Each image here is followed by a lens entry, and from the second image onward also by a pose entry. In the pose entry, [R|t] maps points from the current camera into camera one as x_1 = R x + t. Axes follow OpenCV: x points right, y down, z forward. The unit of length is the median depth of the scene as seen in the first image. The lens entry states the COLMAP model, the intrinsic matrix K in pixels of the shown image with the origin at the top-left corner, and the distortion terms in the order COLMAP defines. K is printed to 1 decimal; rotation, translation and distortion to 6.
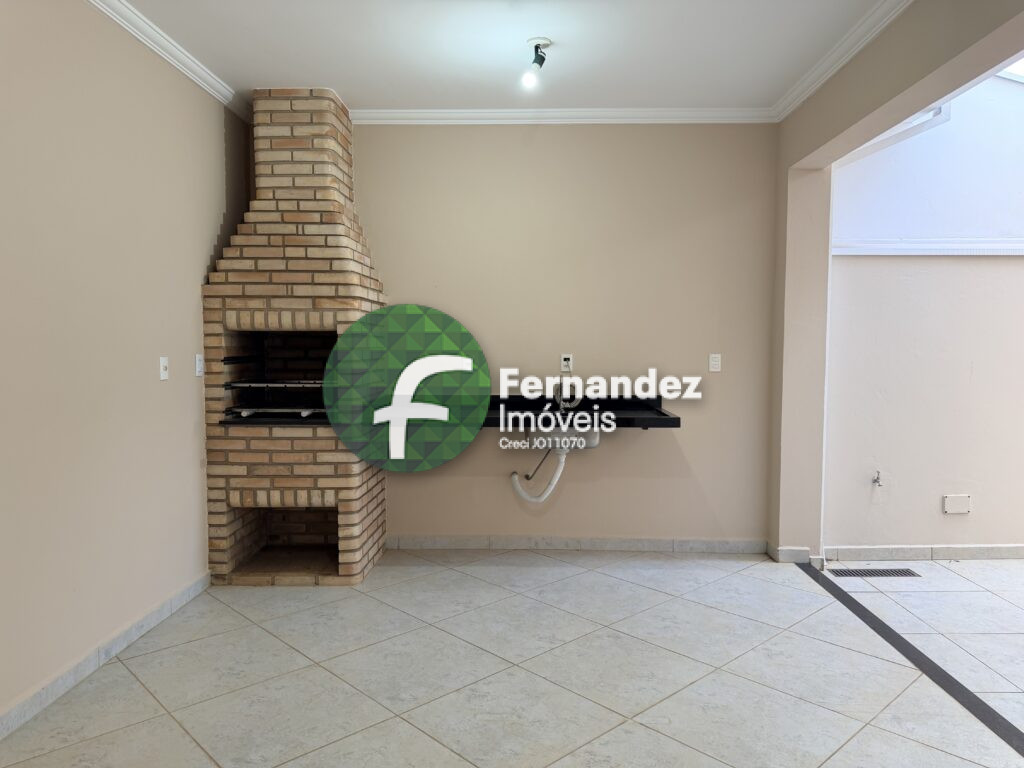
lens RADIAL K [[716.2, 0, 514.5], [0, 716.2, 387.0], [0, 0, 1]] dist [0.118194, -0.169477]
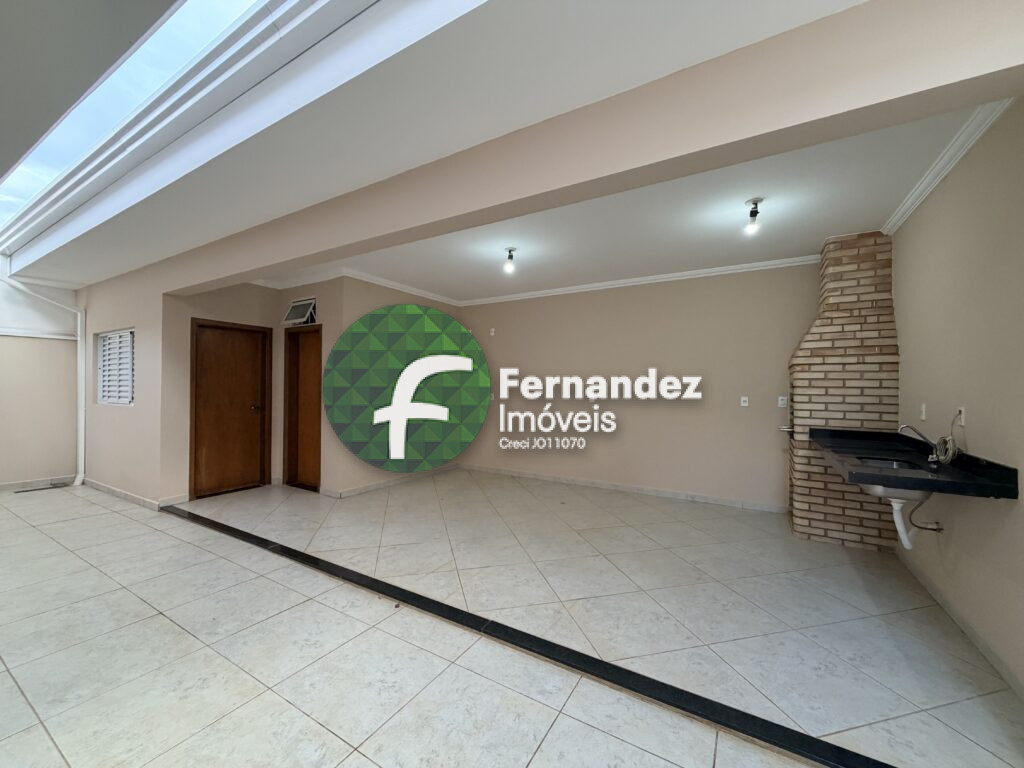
lens RADIAL K [[410.5, 0, 510.0], [0, 410.5, 384.7], [0, 0, 1]] dist [0.002389, 0.000204]
pose [[-0.493550, -0.008461, -0.869676, 0.925564], [-0.061970, 0.997753, 0.025461, -0.058763], [0.867507, 0.066461, -0.492966, 0.875671]]
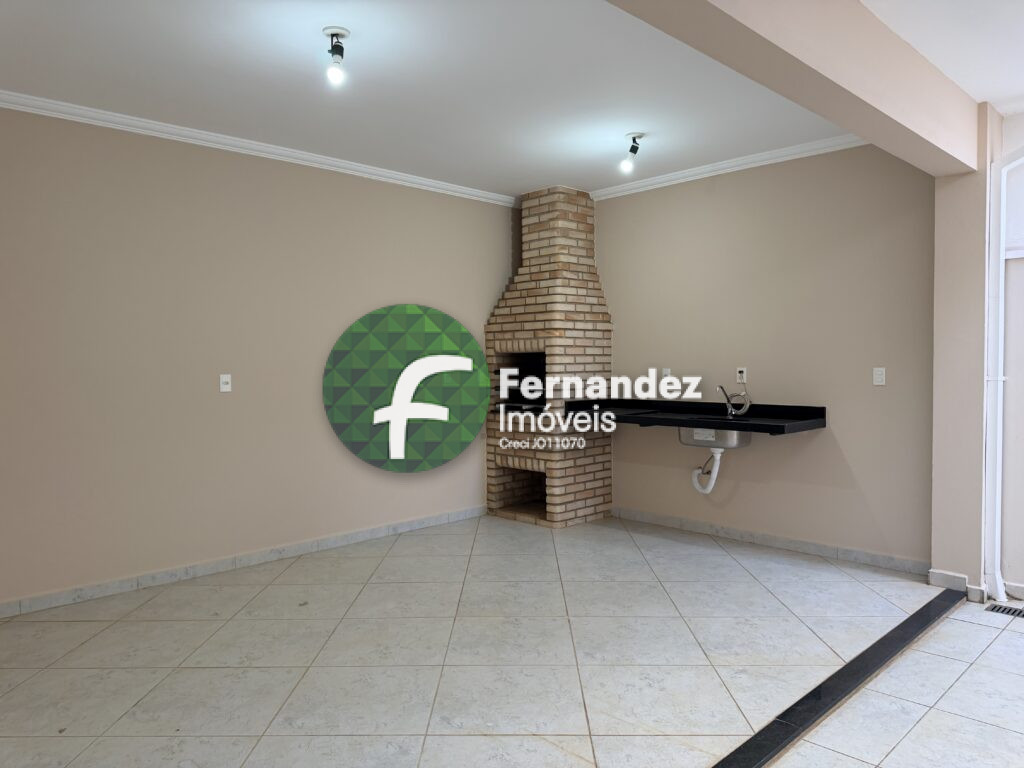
lens RADIAL K [[716.2, 0, 514.5], [0, 716.2, 387.0], [0, 0, 1]] dist [0.118194, -0.169477]
pose [[0.718074, 0.018306, -0.695726, 0.707663], [-0.032137, 0.999460, -0.006871, 0.004950], [0.695225, 0.027292, 0.718274, -0.087439]]
